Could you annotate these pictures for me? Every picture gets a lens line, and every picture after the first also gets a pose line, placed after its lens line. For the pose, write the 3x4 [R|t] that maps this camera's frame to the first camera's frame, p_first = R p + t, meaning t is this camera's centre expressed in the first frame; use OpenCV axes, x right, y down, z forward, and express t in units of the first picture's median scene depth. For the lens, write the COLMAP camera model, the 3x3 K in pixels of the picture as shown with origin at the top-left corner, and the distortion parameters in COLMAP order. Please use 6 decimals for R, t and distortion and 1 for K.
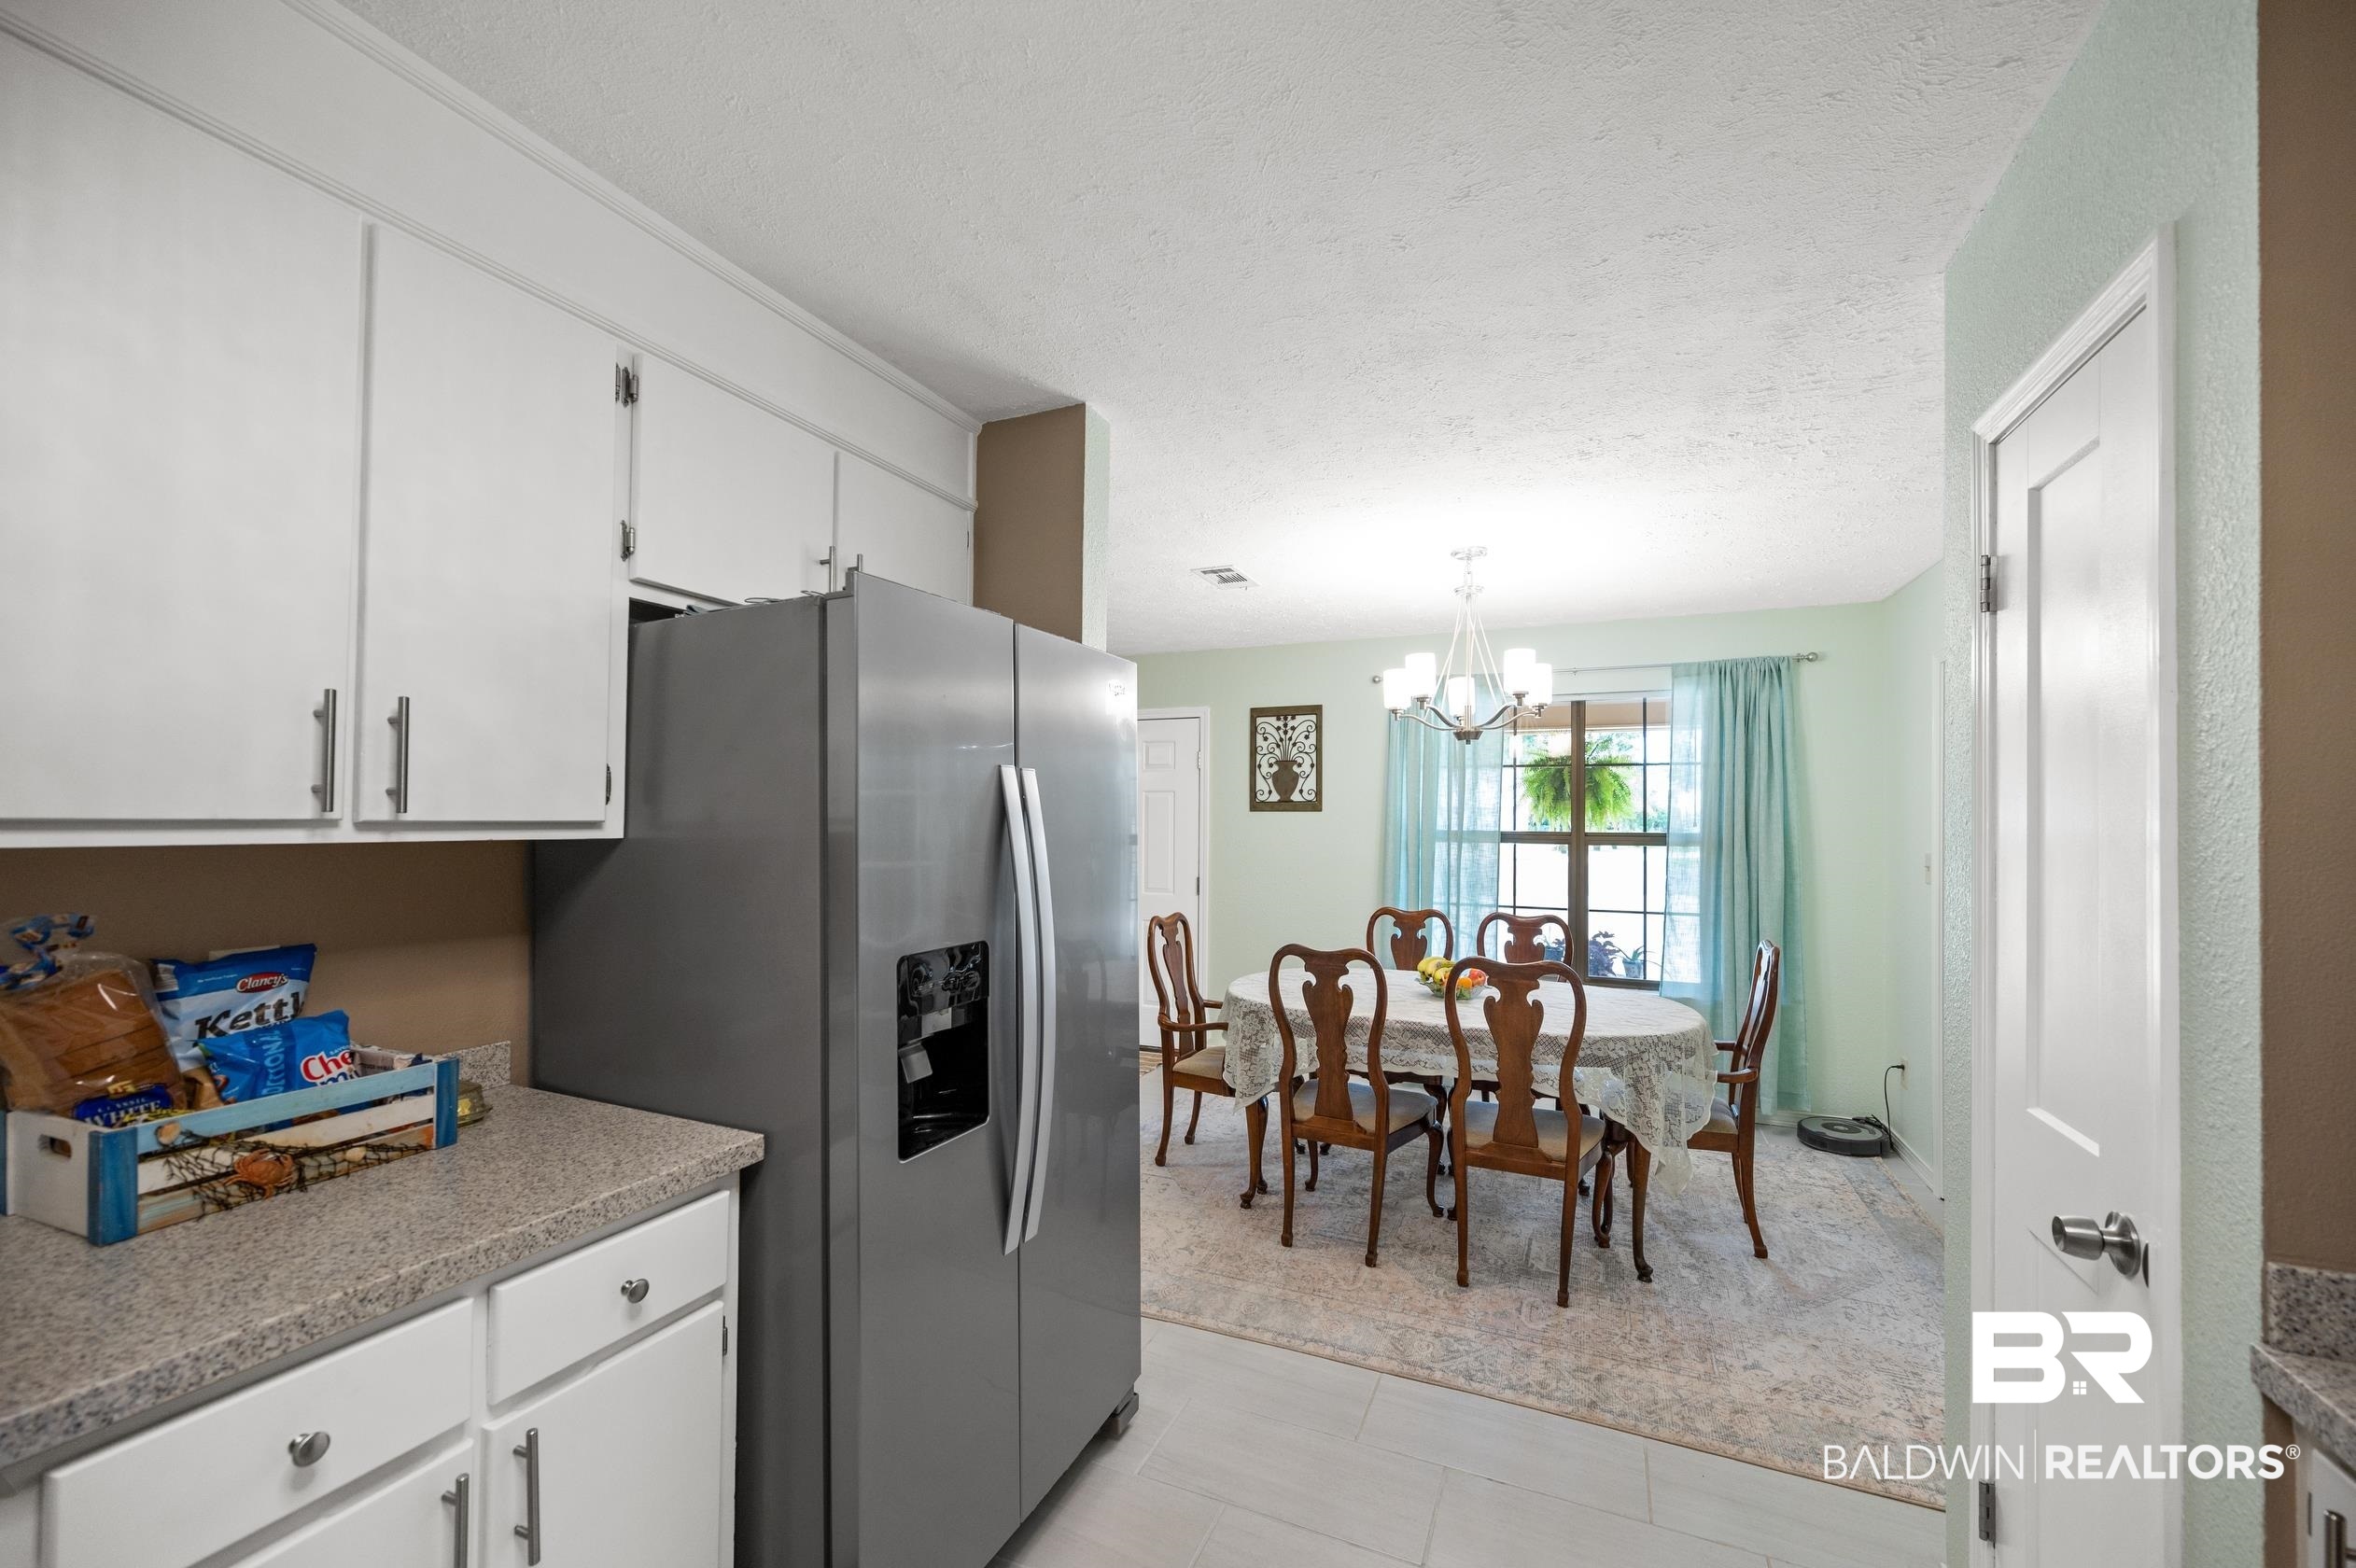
lens RADIAL K [[935.0, 0, 1186.3], [0, 935.0, 806.5], [0, 0, 1]] dist [0.000653, 0.000105]
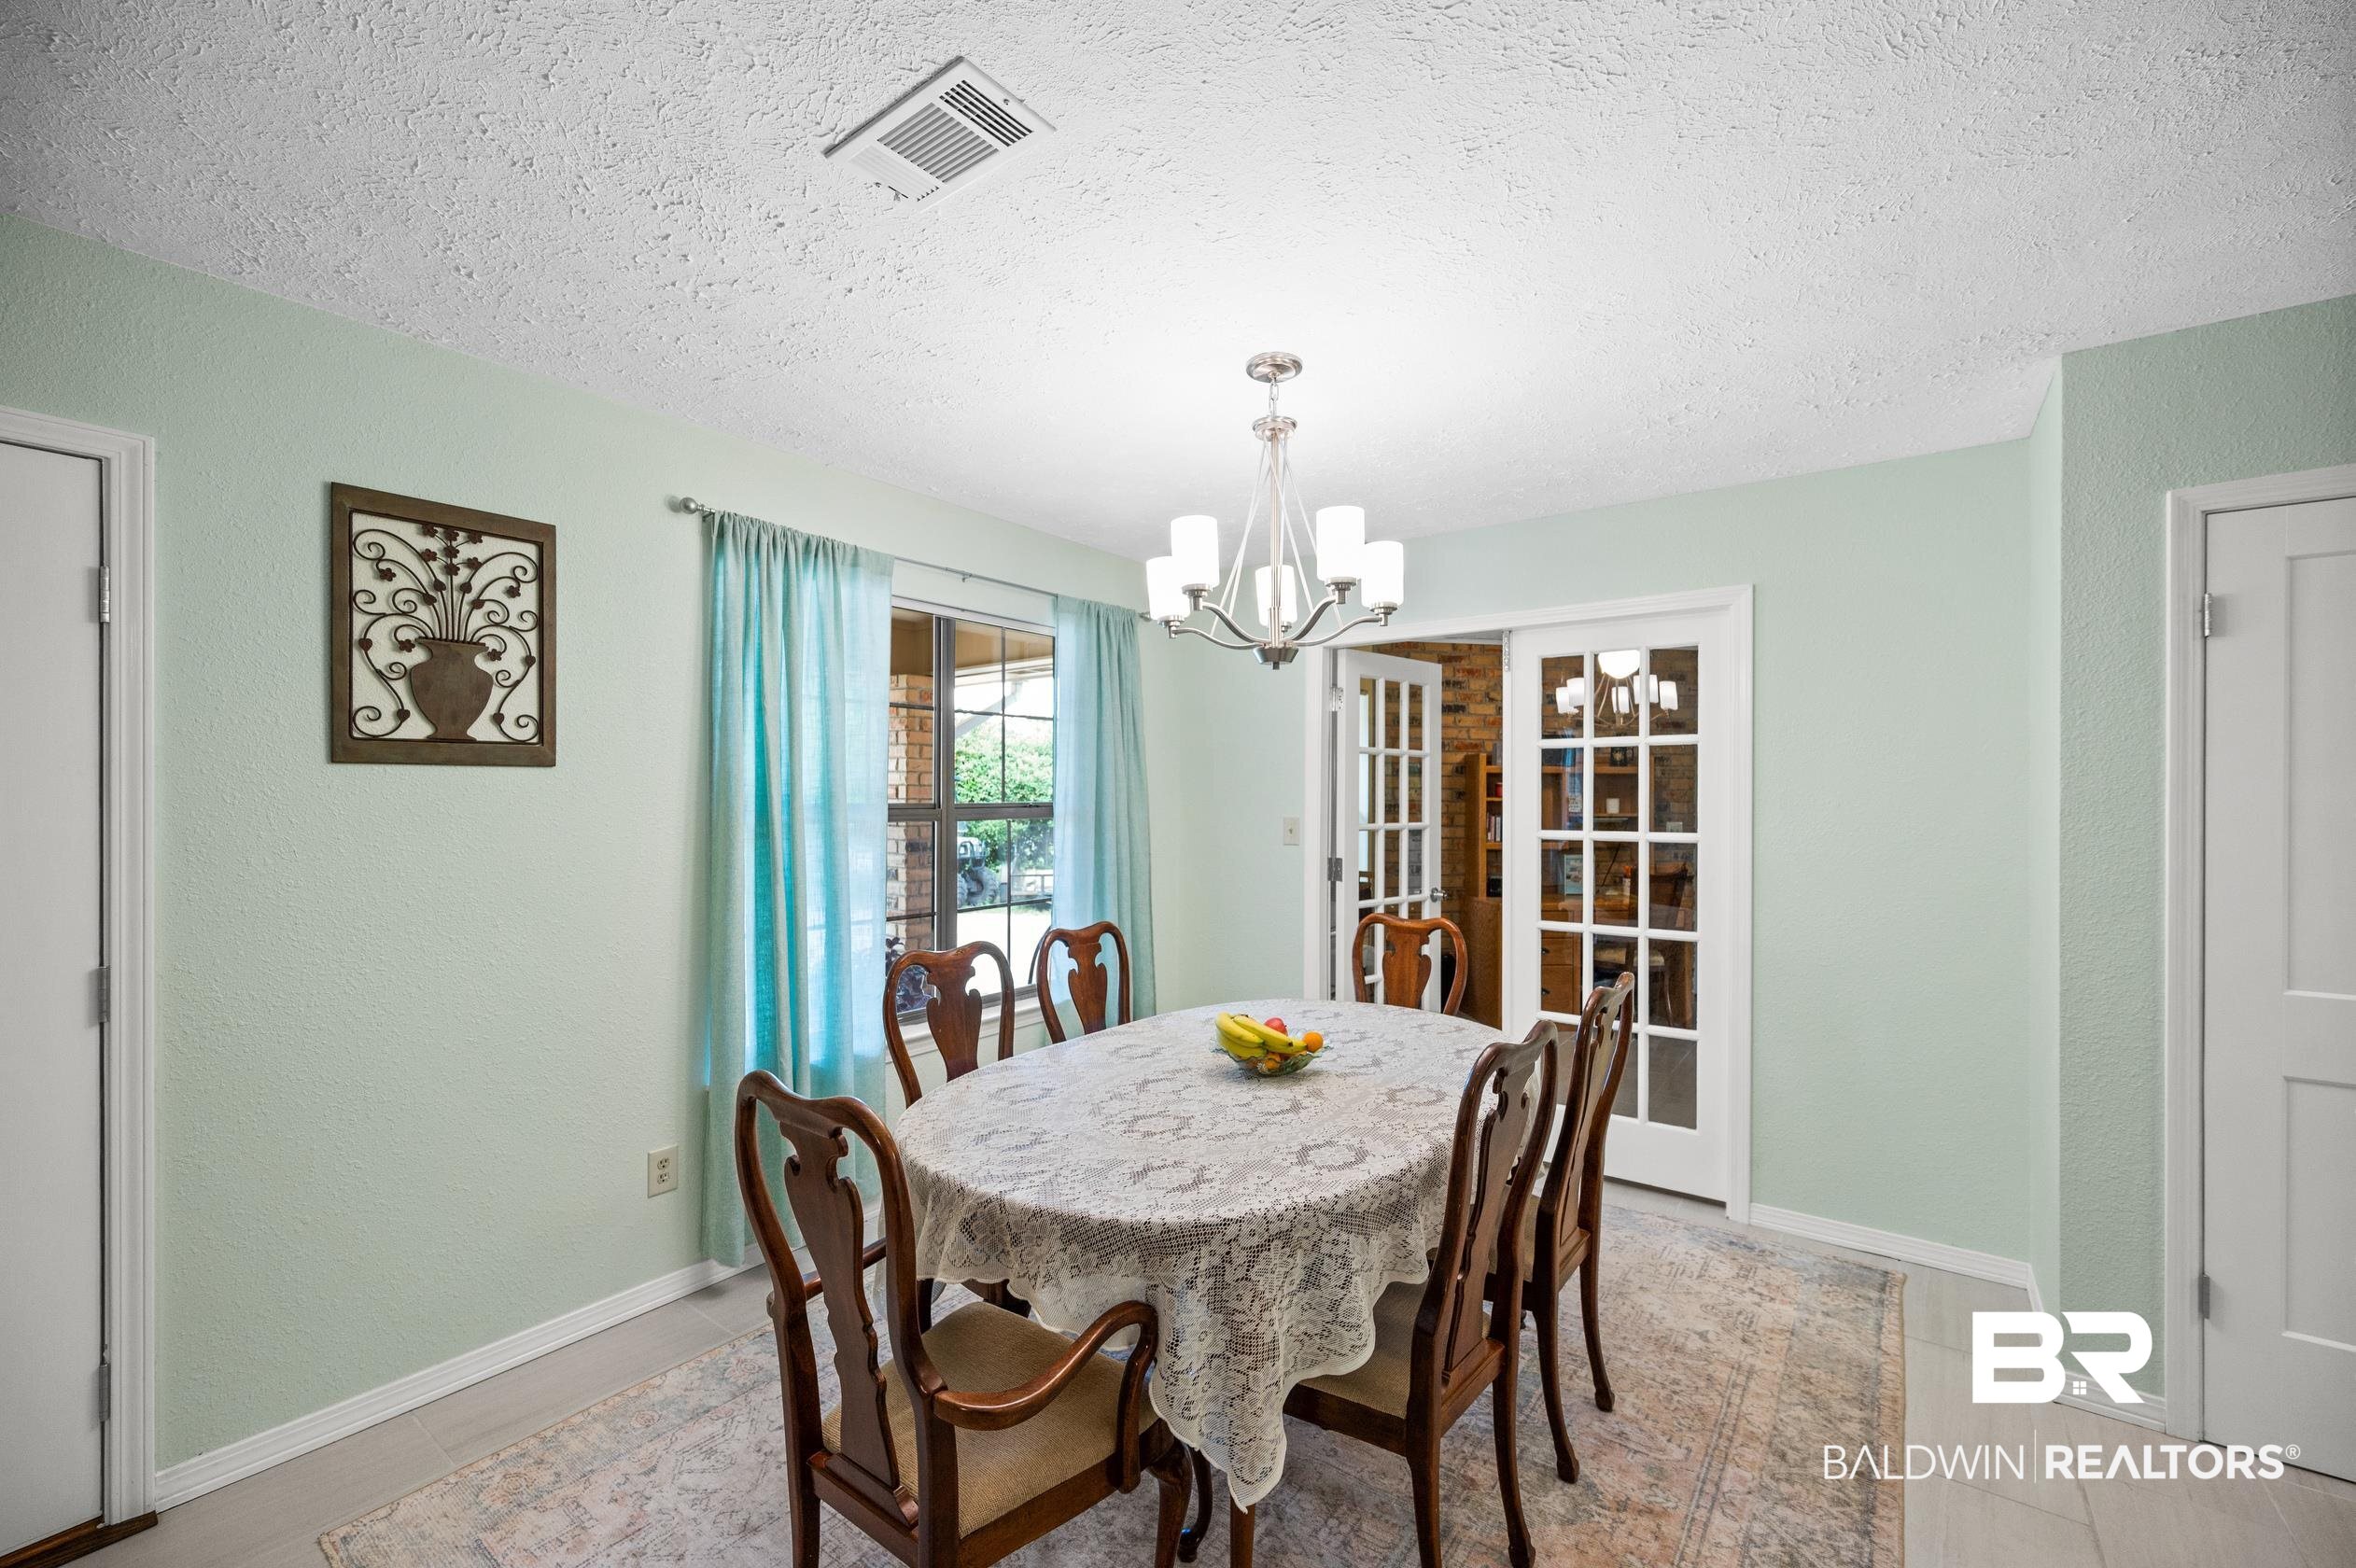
lens RADIAL K [[972.3, 0, 1193.6], [0, 972.3, 795.8], [0, 0, 1]] dist [-0.000394, 0.000103]
pose [[0.223400, -0.009655, 0.974679, -0.235976], [-0.013205, 0.999829, 0.012931, 0.008900], [-0.974637, -0.015760, 0.223235, 0.599516]]
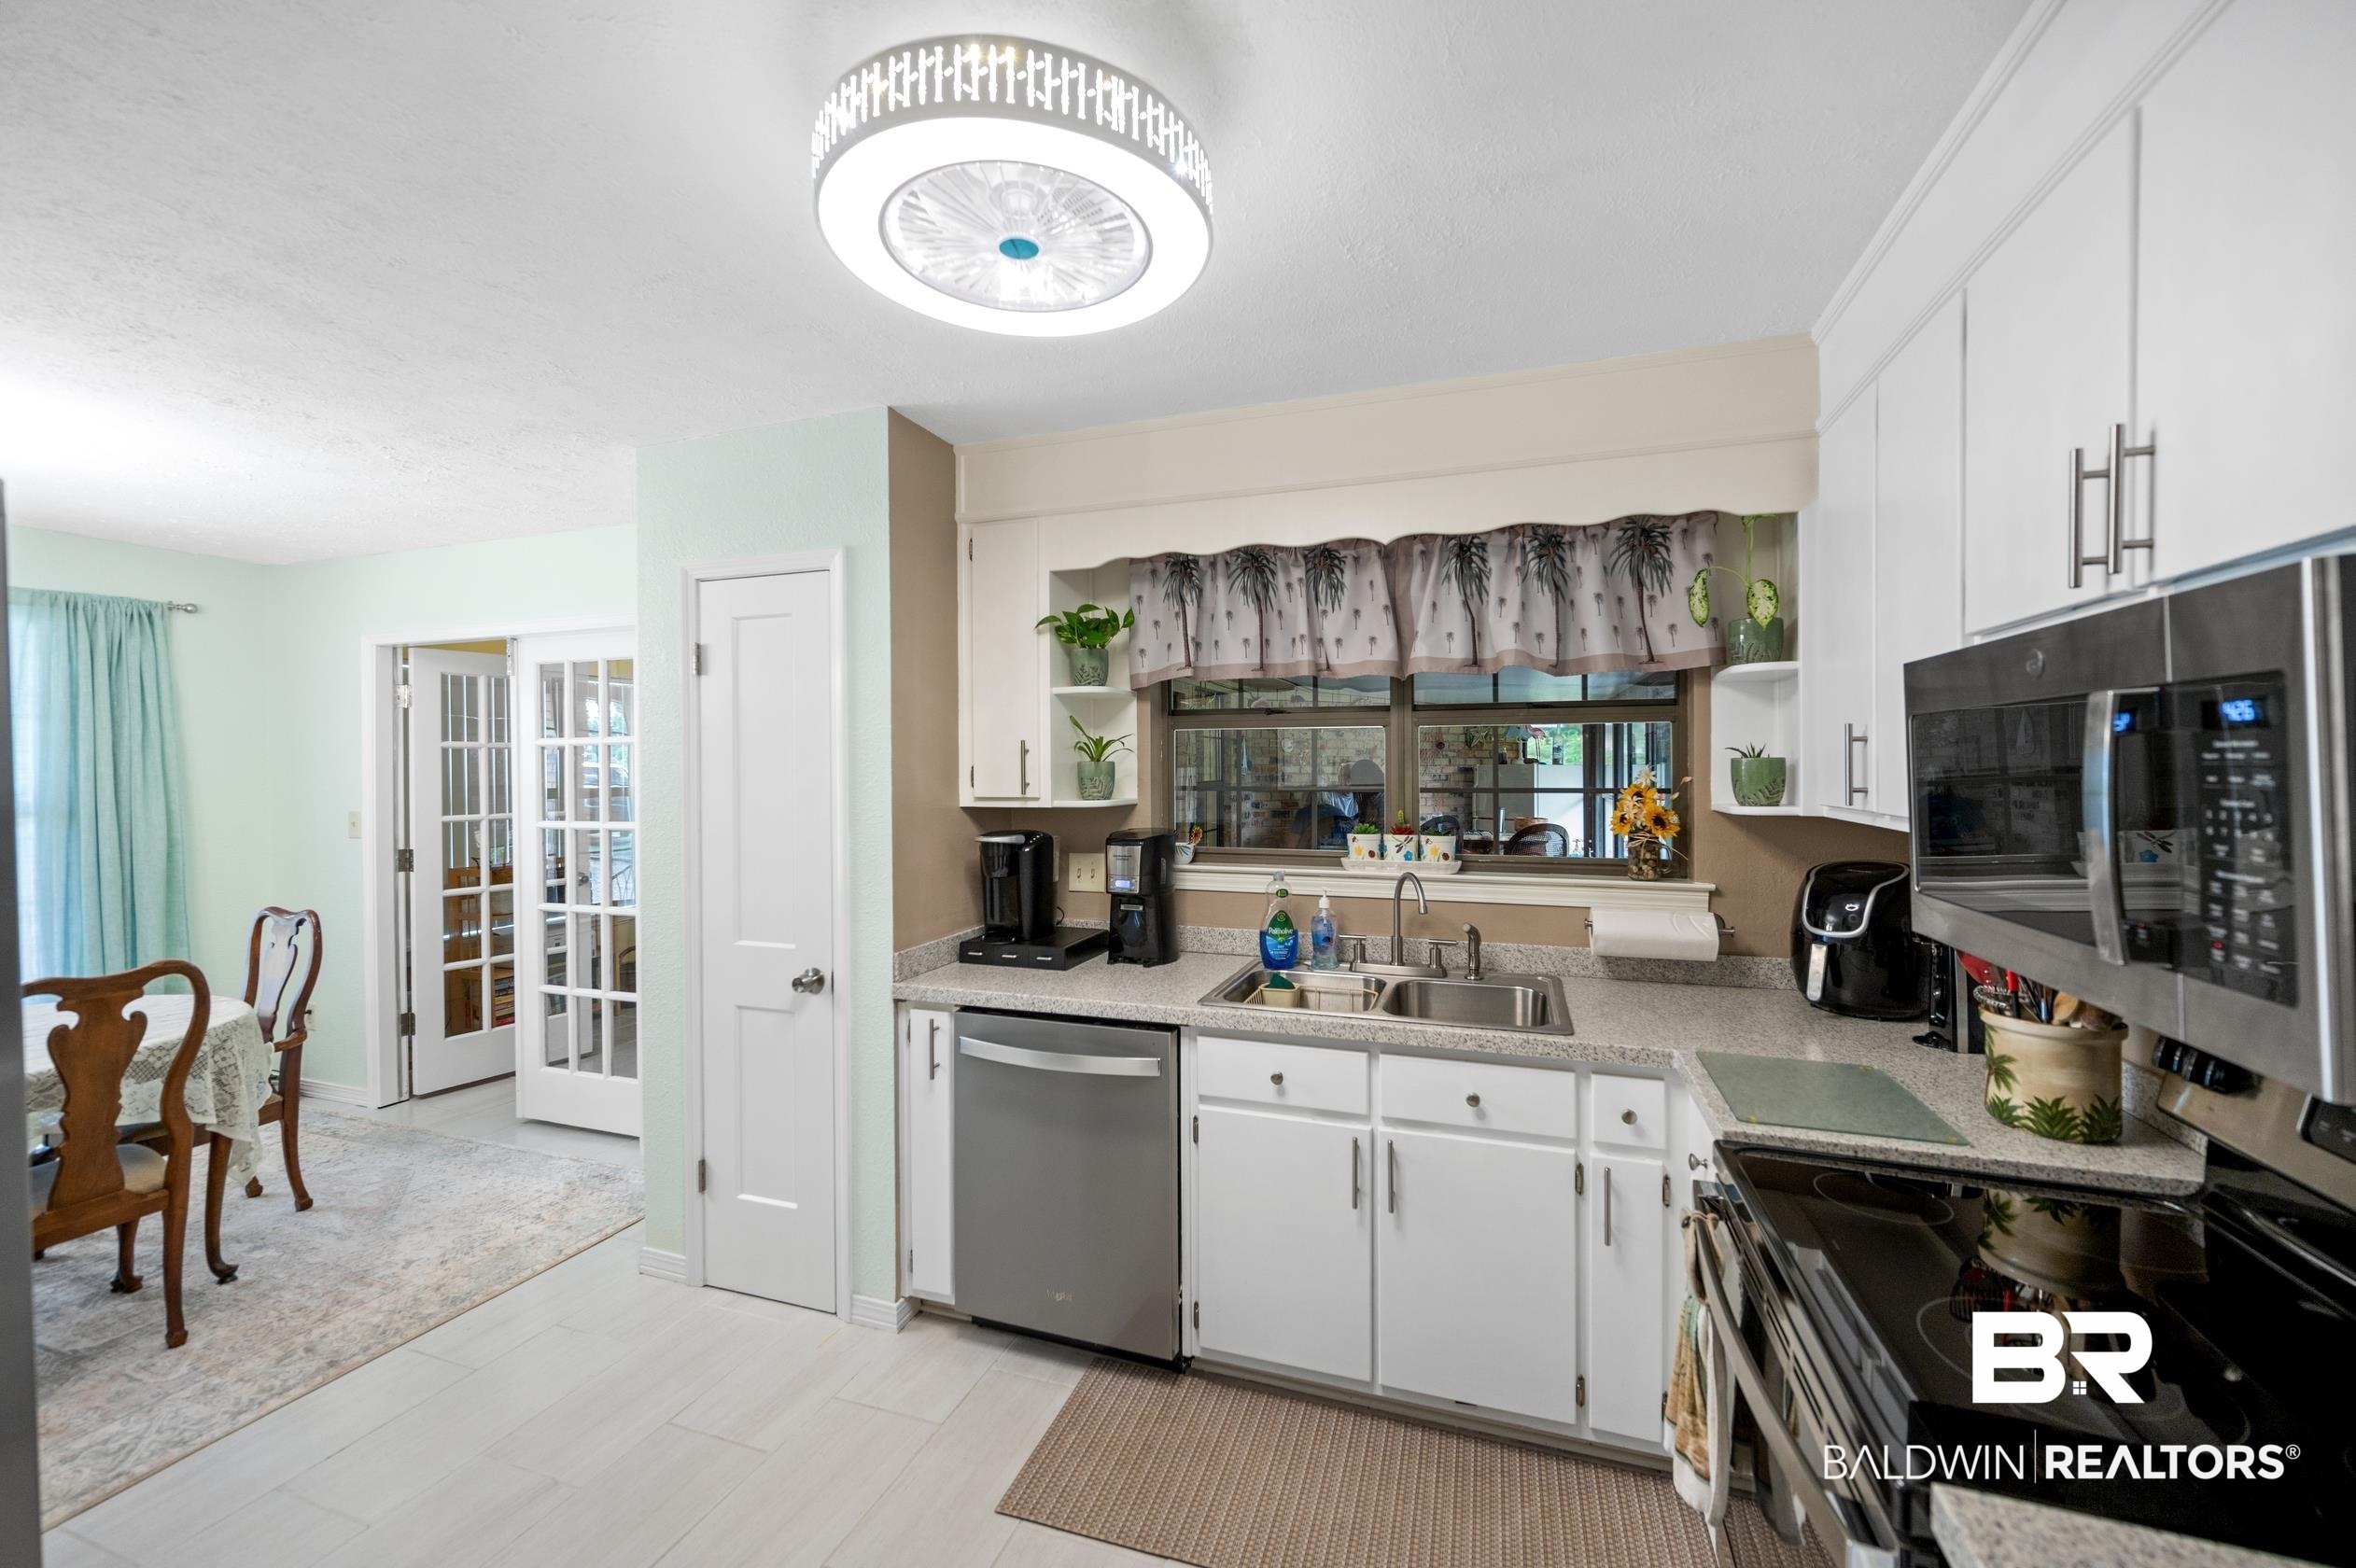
lens RADIAL K [[955.0, 0, 1187.6], [0, 955.0, 790.2], [0, 0, 1]] dist [-0.000500, 0.000132]
pose [[-0.075317, -0.037087, 0.996470, -0.284380], [-0.008327, 0.999297, 0.036563, -0.016601], [-0.997125, -0.005543, -0.075573, 0.061410]]
